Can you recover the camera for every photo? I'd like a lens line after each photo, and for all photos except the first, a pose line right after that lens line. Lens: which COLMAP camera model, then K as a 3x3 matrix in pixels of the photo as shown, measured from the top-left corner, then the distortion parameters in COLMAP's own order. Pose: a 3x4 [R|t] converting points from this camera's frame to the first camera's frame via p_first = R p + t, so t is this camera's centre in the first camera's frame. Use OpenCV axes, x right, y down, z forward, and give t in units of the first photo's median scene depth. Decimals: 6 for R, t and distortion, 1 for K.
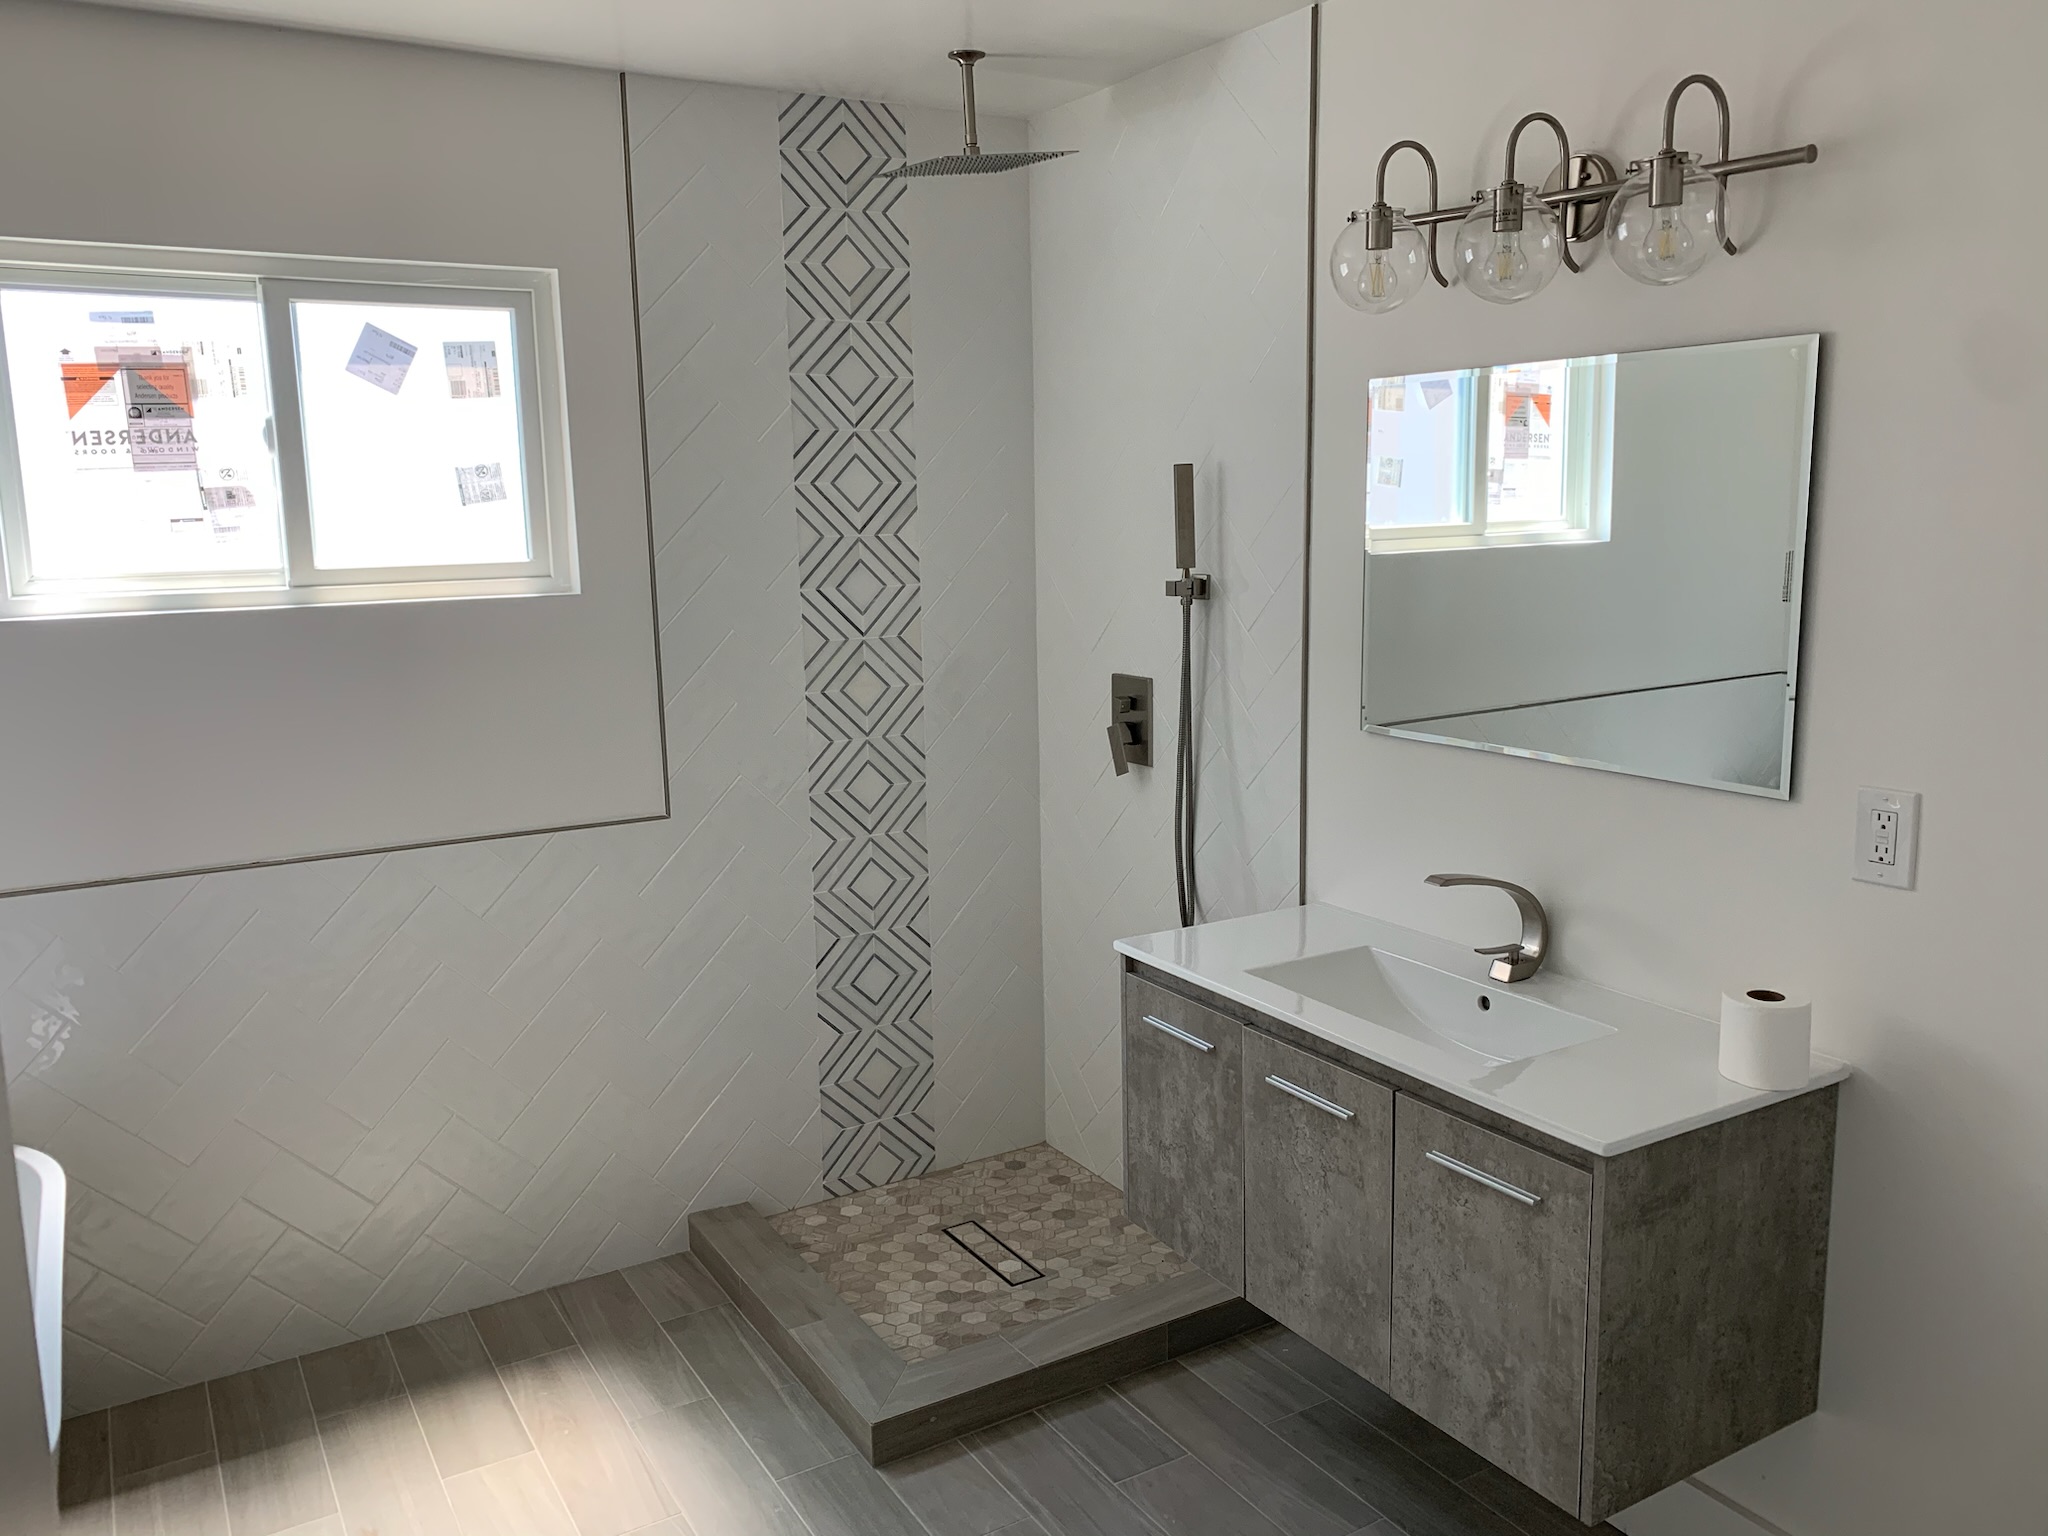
lens RADIAL K [[1552.2, 0, 1027.6], [0, 1552.2, 767.9], [0, 0, 1]] dist [0.025020, -0.028982]
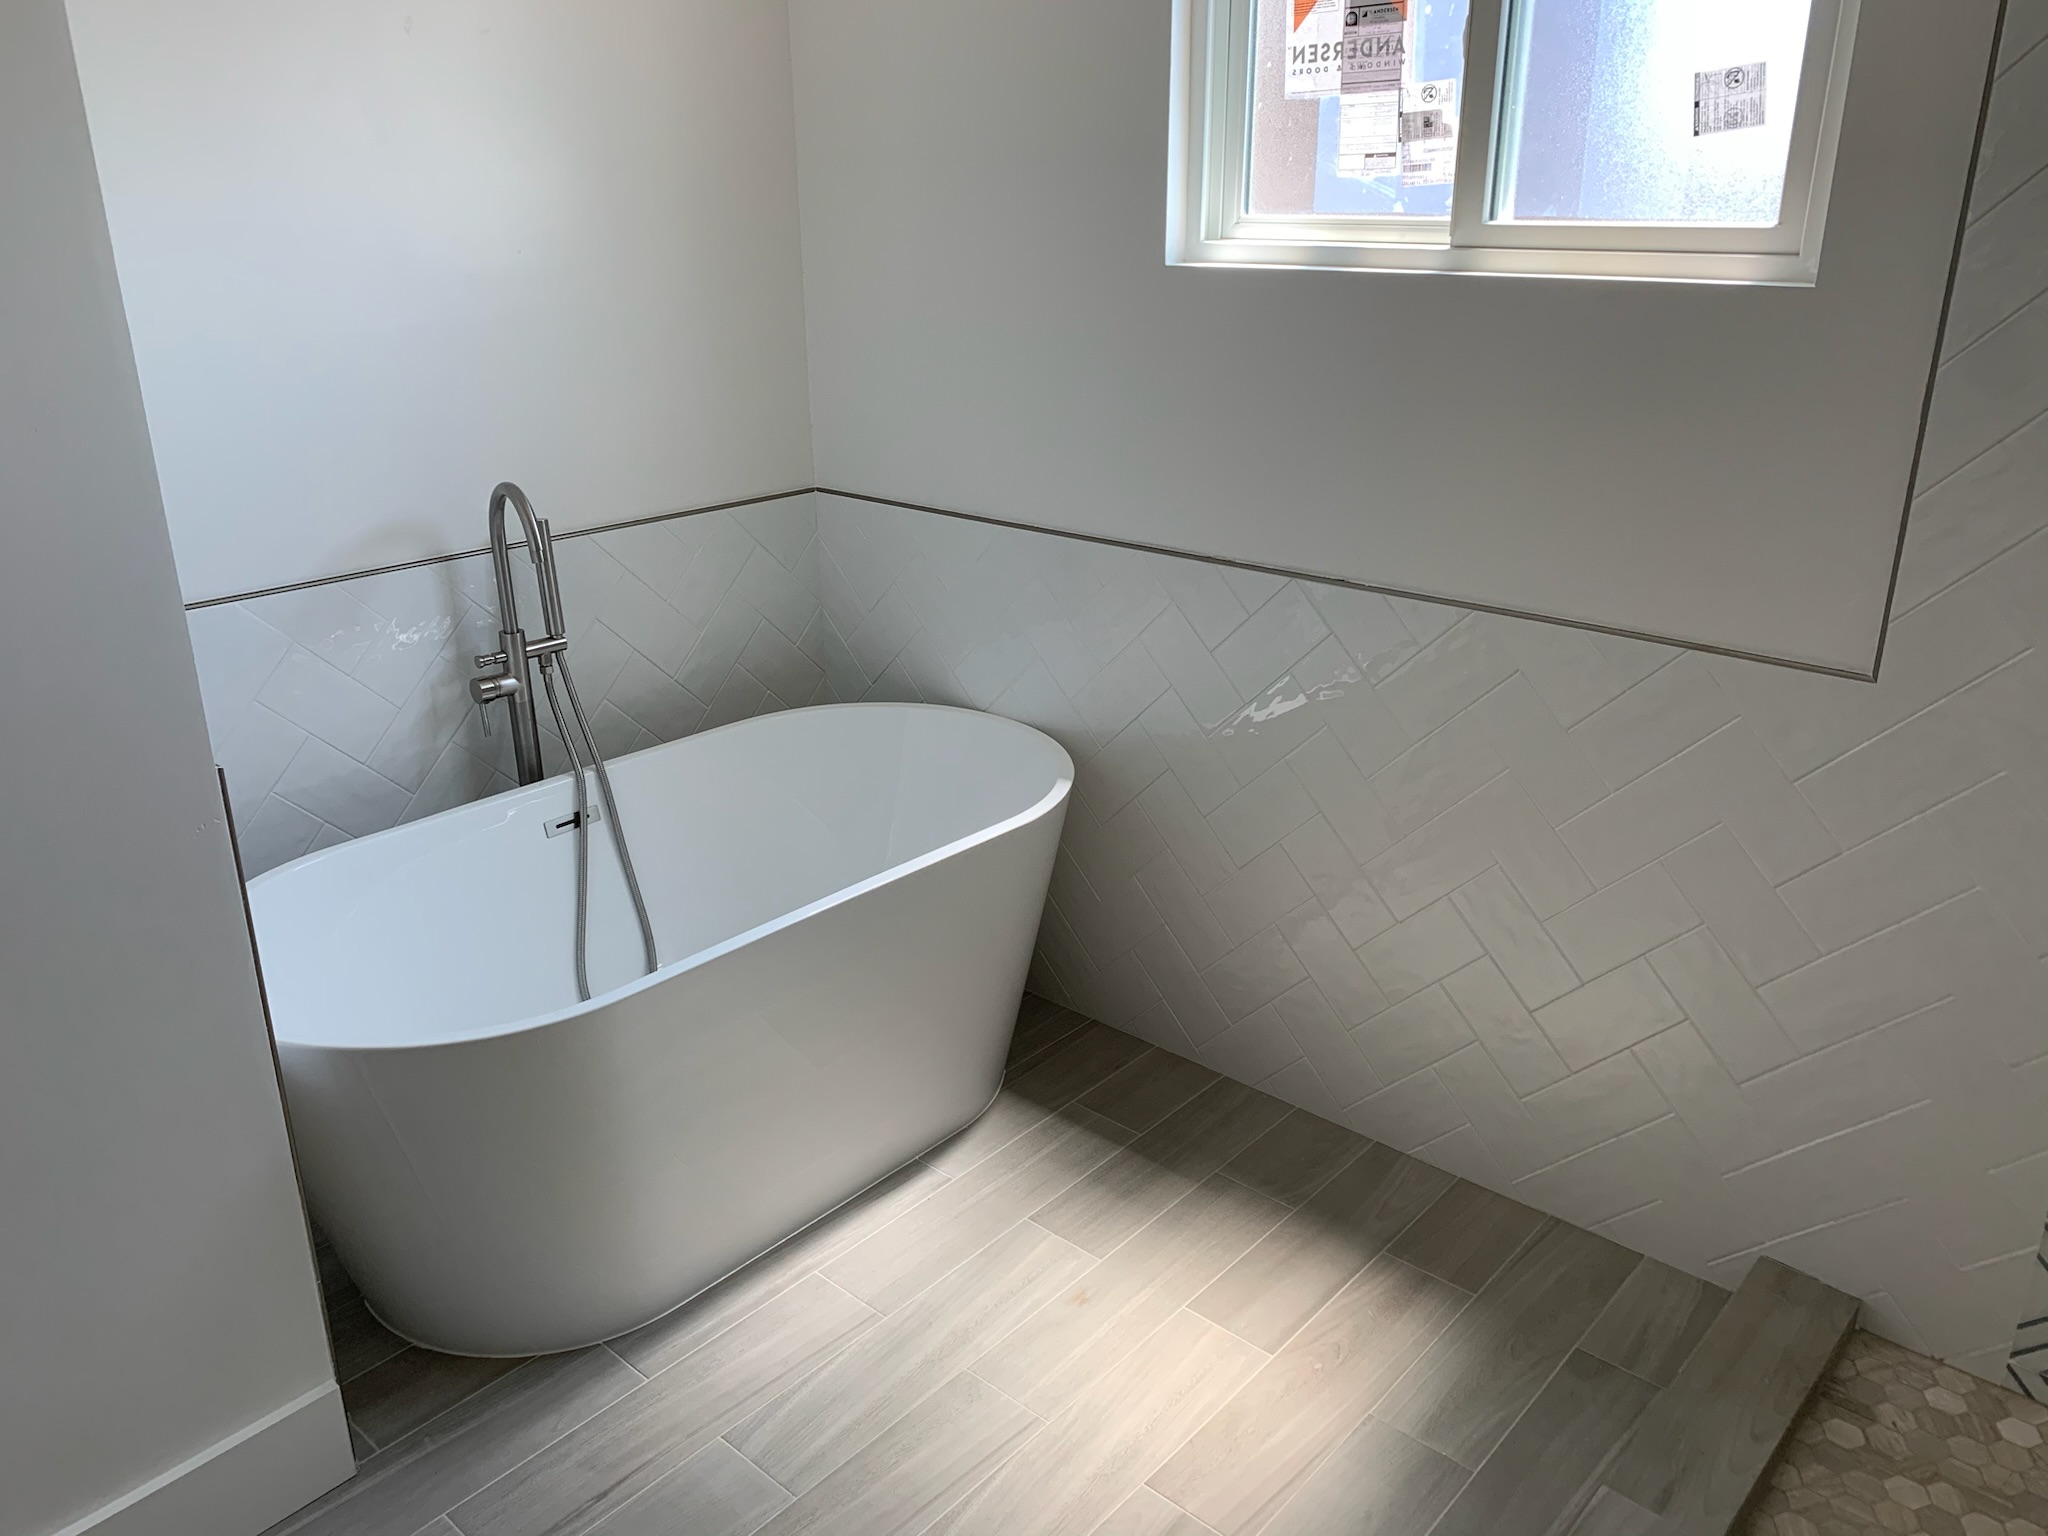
lens RADIAL K [[1552.2, 0, 1028.5], [0, 1552.2, 755.4], [0, 0, 1]] dist [0.025020, -0.028982]
pose [[0.303738, 0.348078, -0.886896, 0.256518], [-0.163588, 0.936104, 0.311366, -0.089496], [0.938607, 0.050512, 0.341271, 0.571262]]
